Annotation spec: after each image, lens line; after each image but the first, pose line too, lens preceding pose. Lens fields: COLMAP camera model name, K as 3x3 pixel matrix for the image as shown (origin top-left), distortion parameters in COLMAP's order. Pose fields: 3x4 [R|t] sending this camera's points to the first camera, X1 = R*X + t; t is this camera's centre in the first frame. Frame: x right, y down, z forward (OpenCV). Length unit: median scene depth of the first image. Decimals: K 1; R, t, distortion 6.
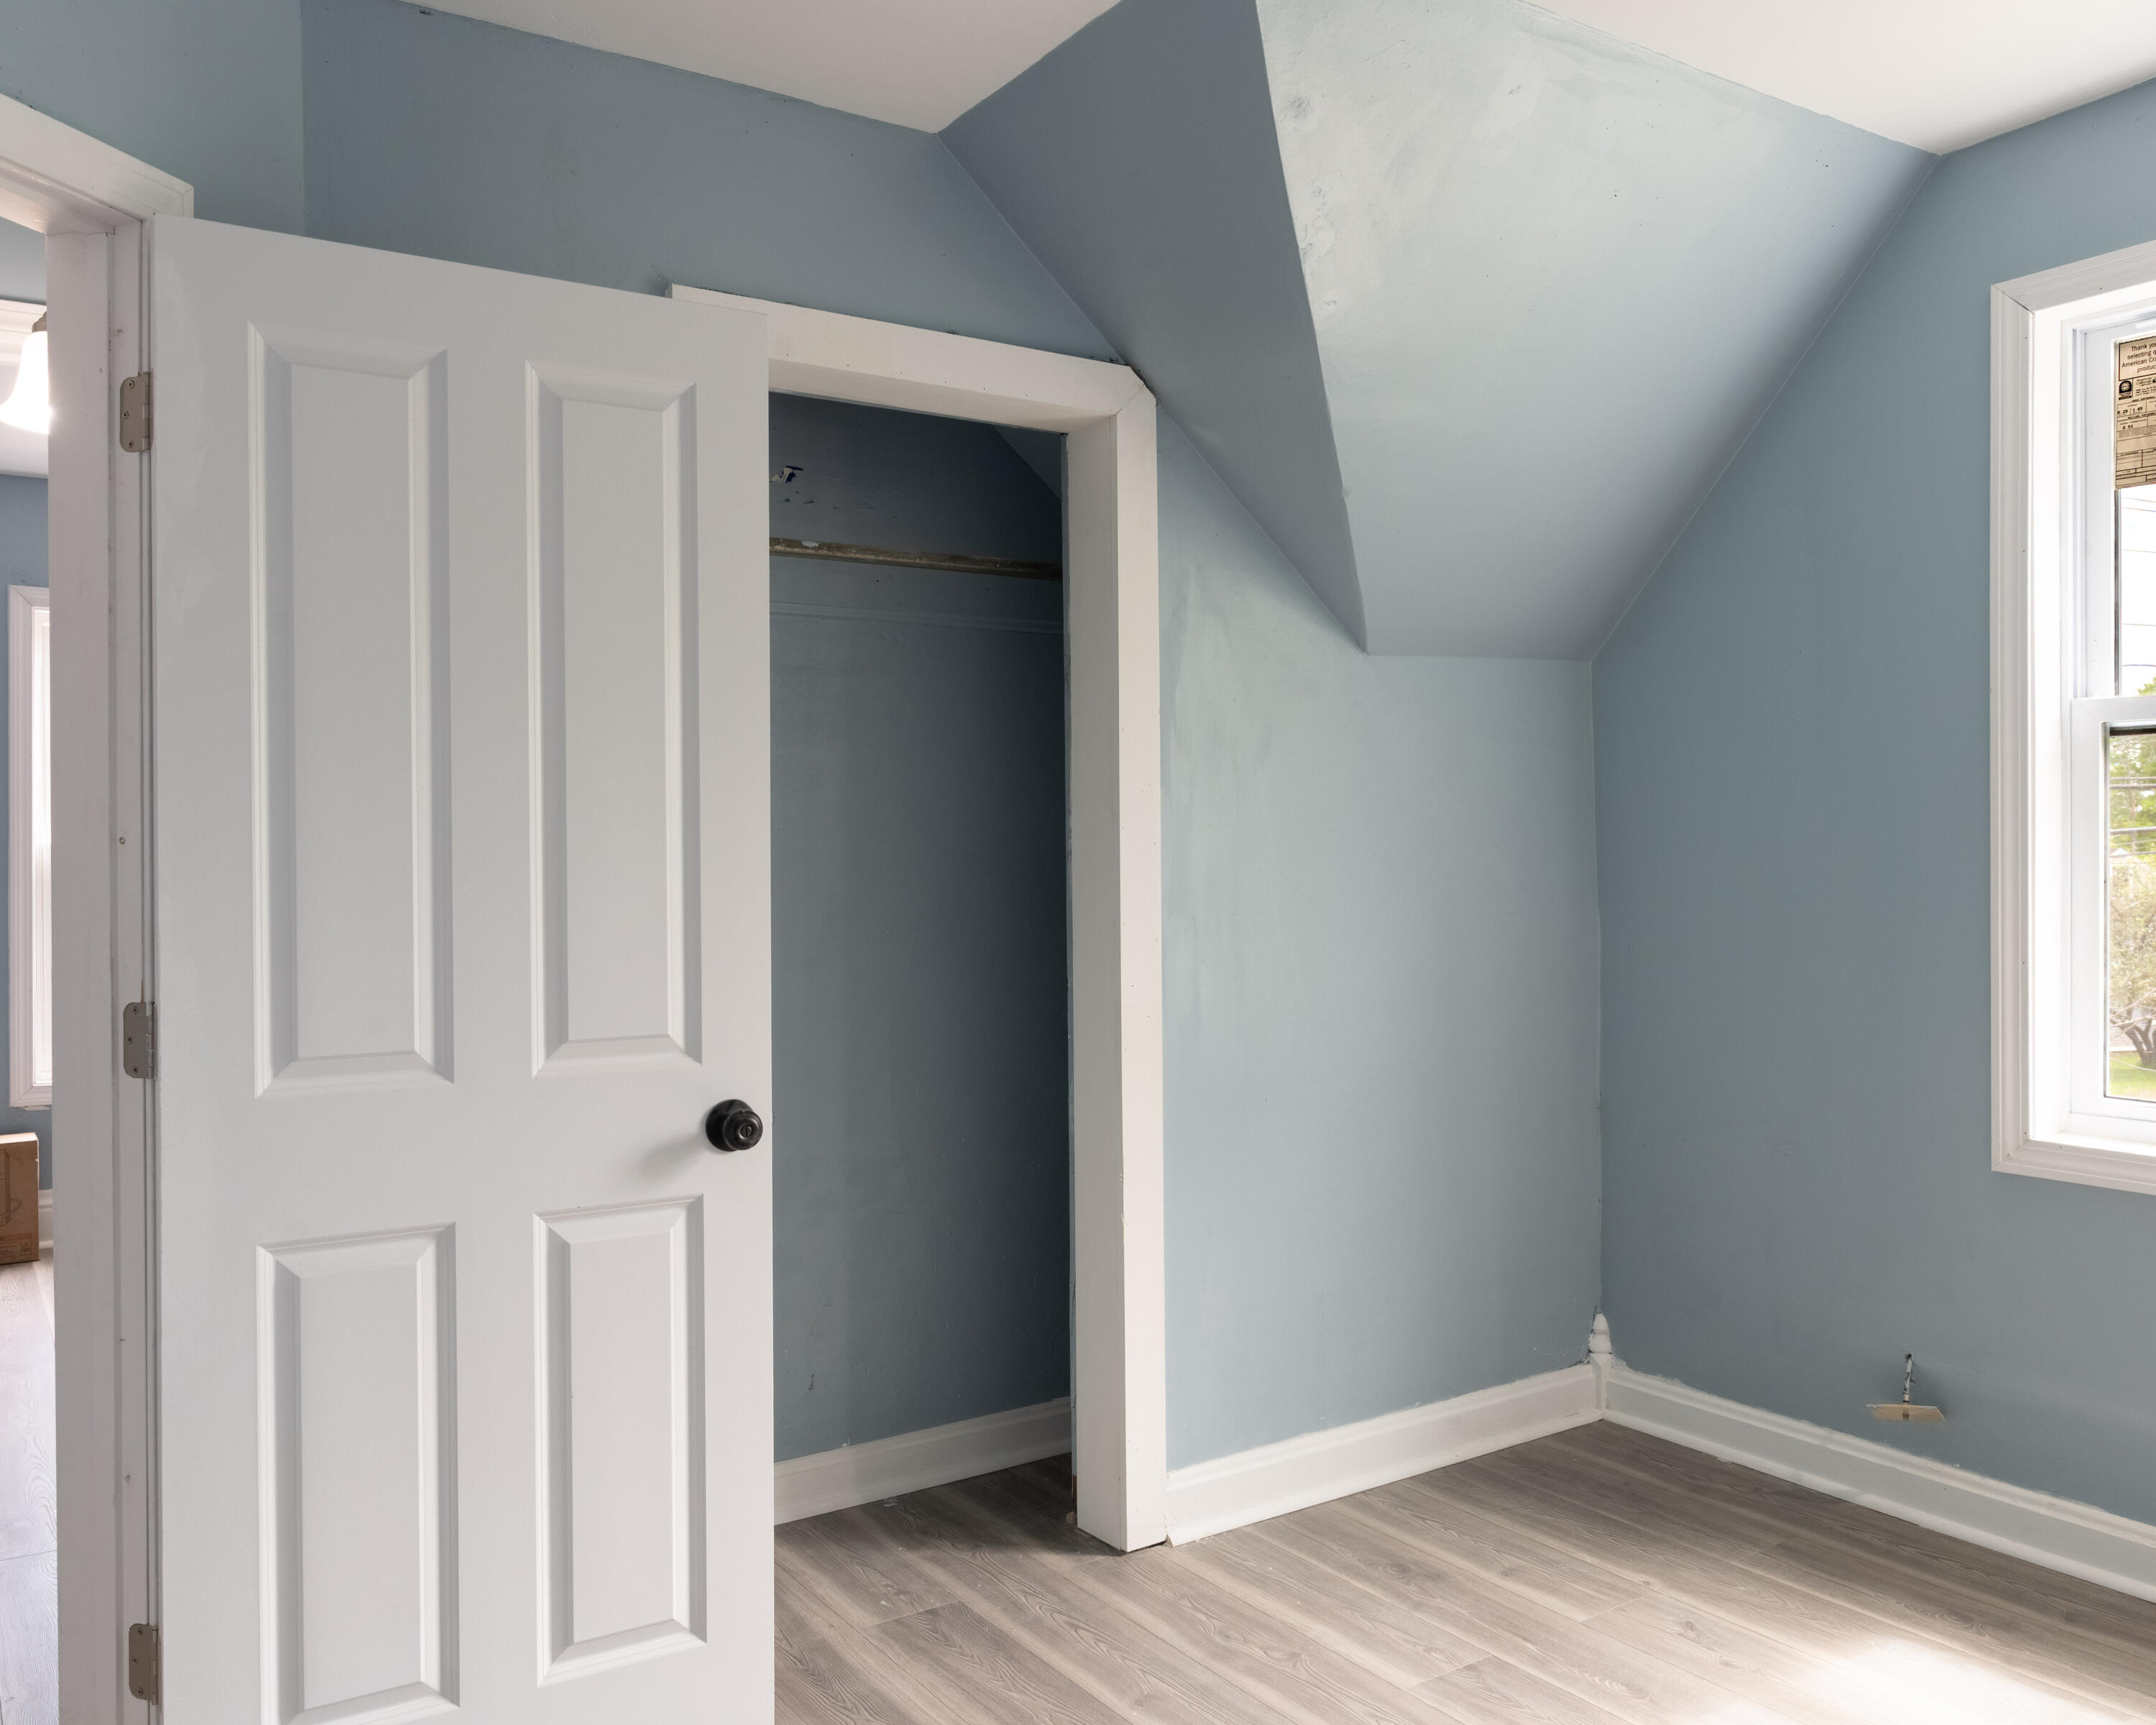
lens RADIAL K [[1753.3, 0, 1085.8], [0, 1753.3, 859.5], [0, 0, 1]] dist [-0.000349, -0.000778]
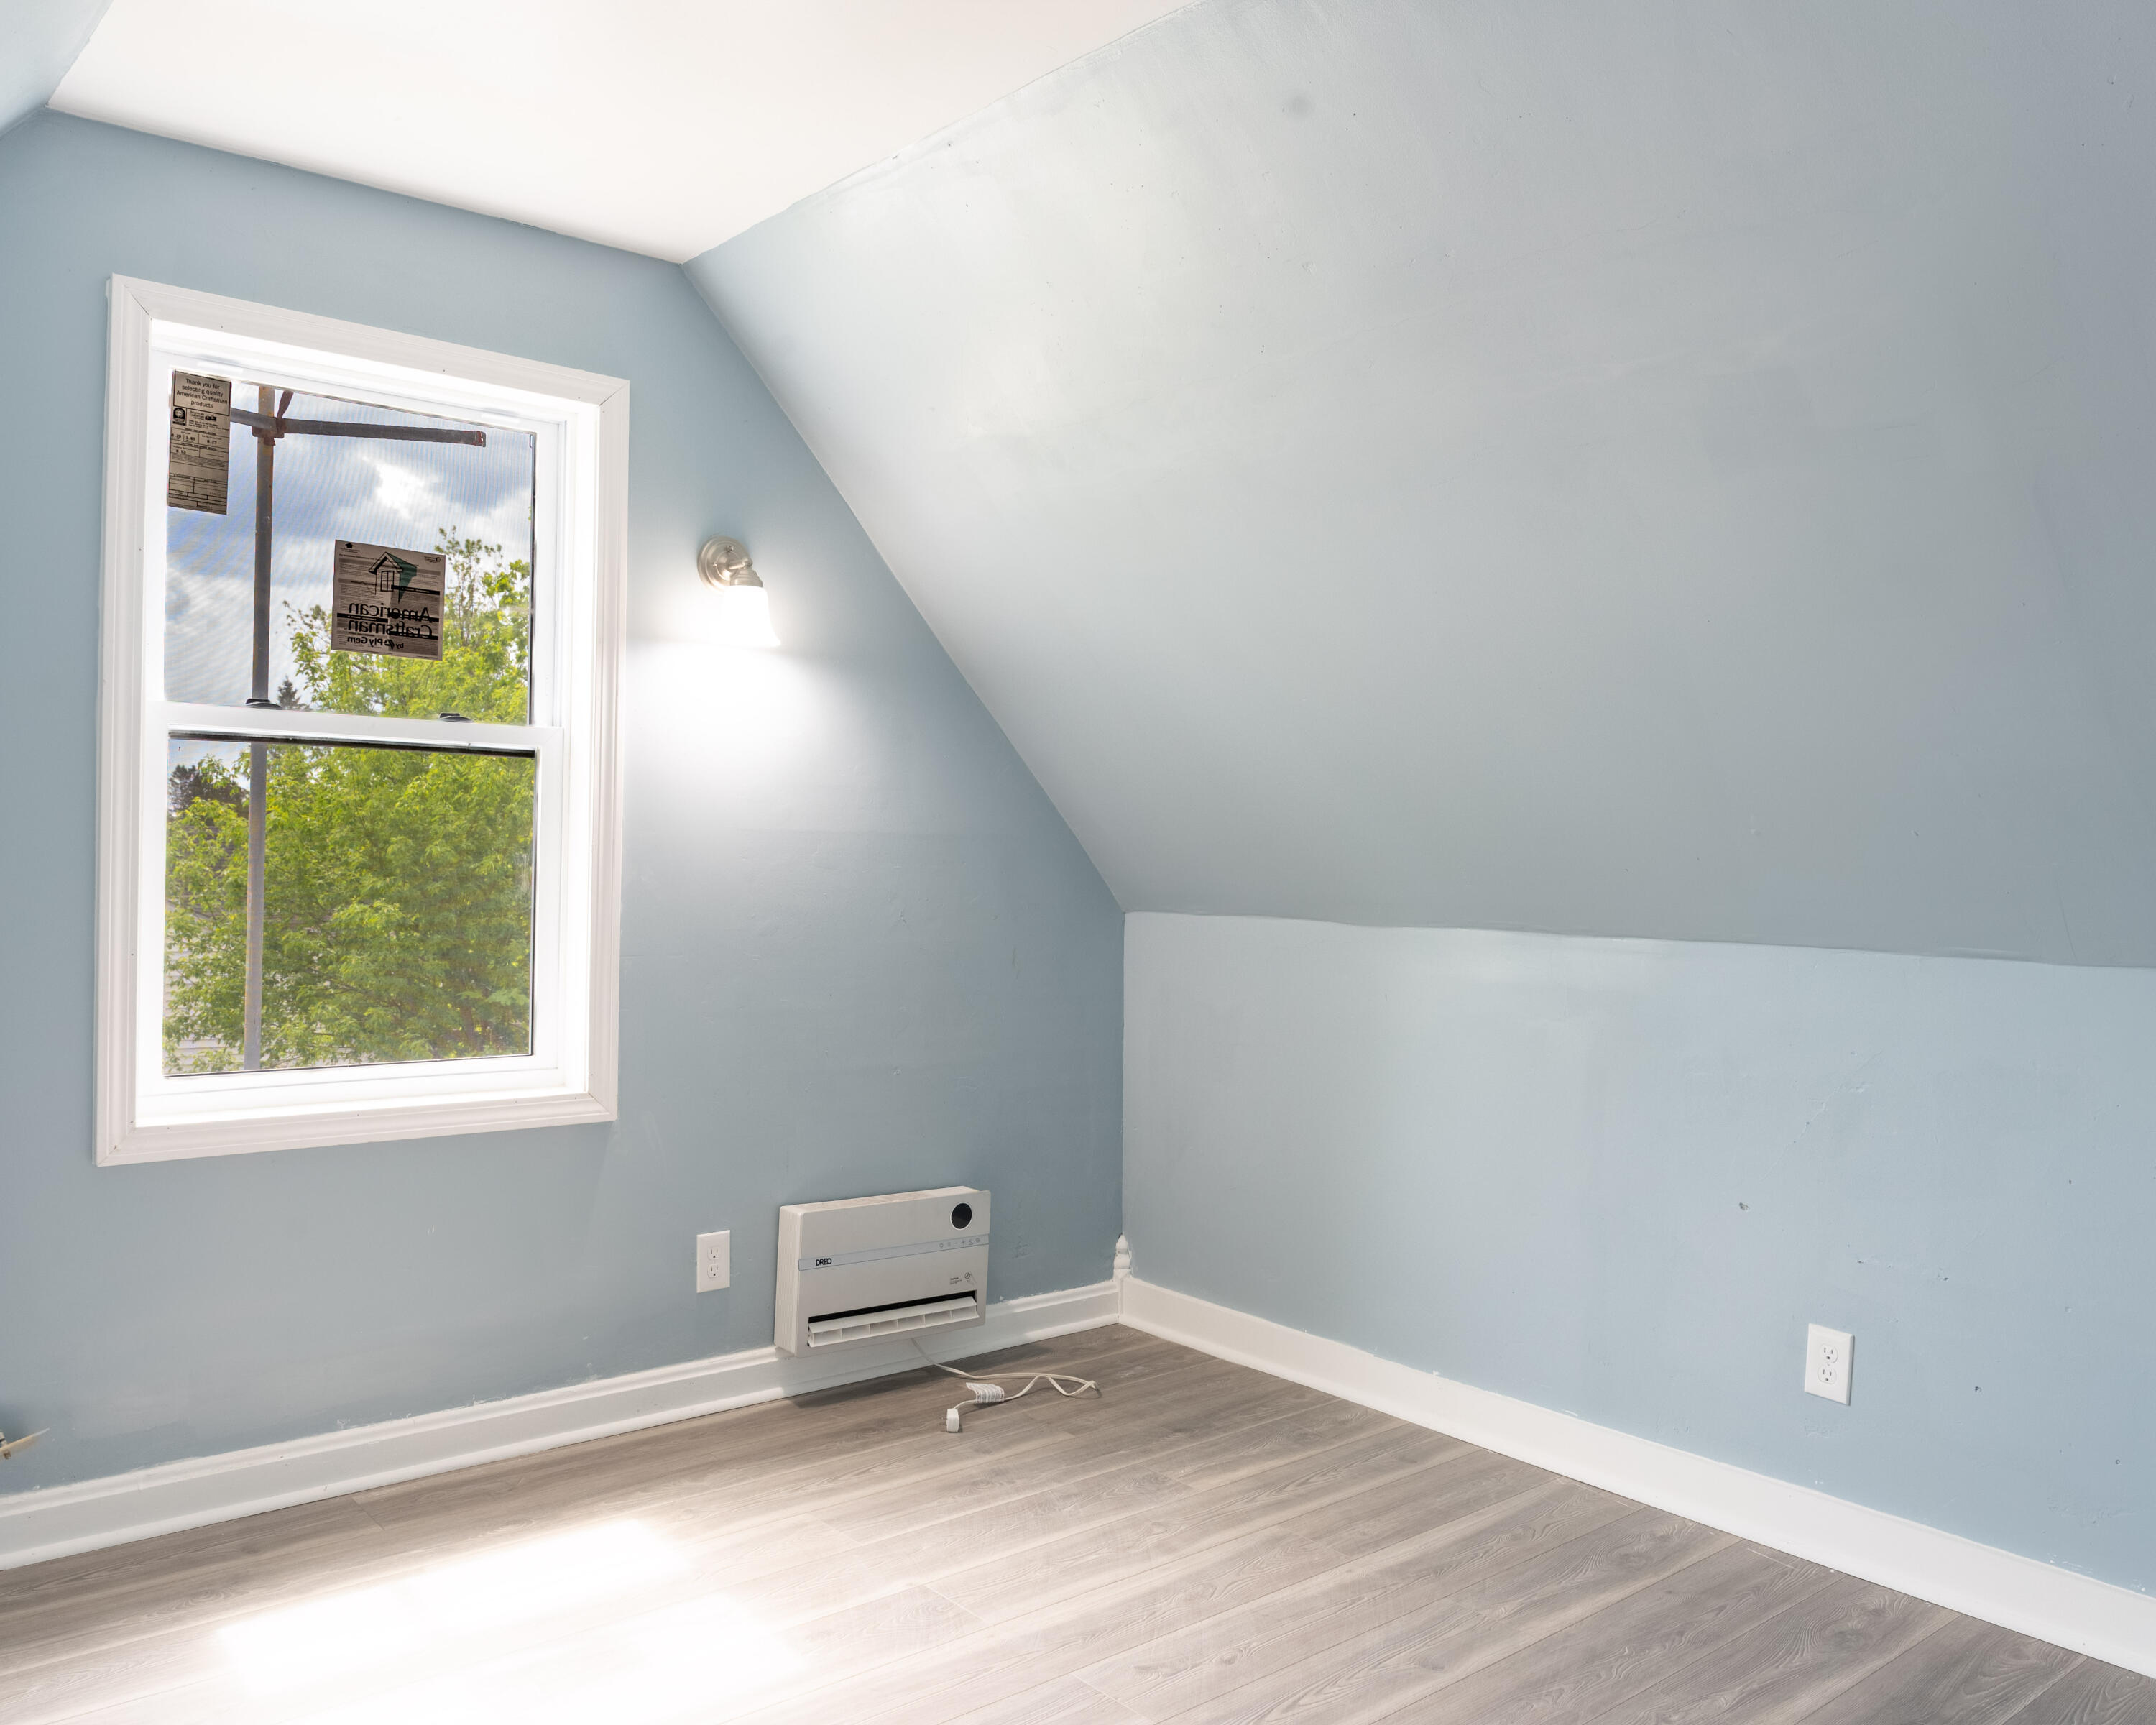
lens RADIAL K [[1753.3, 0, 1063.7], [0, 1753.3, 871.6], [0, 0, 1]] dist [-0.000349, -0.000778]
pose [[-0.125538, 0.000545, 0.992089, -0.524108], [-0.011694, 0.999930, -0.002029, 0.006590], [-0.992020, -0.011856, -0.125523, 0.576933]]
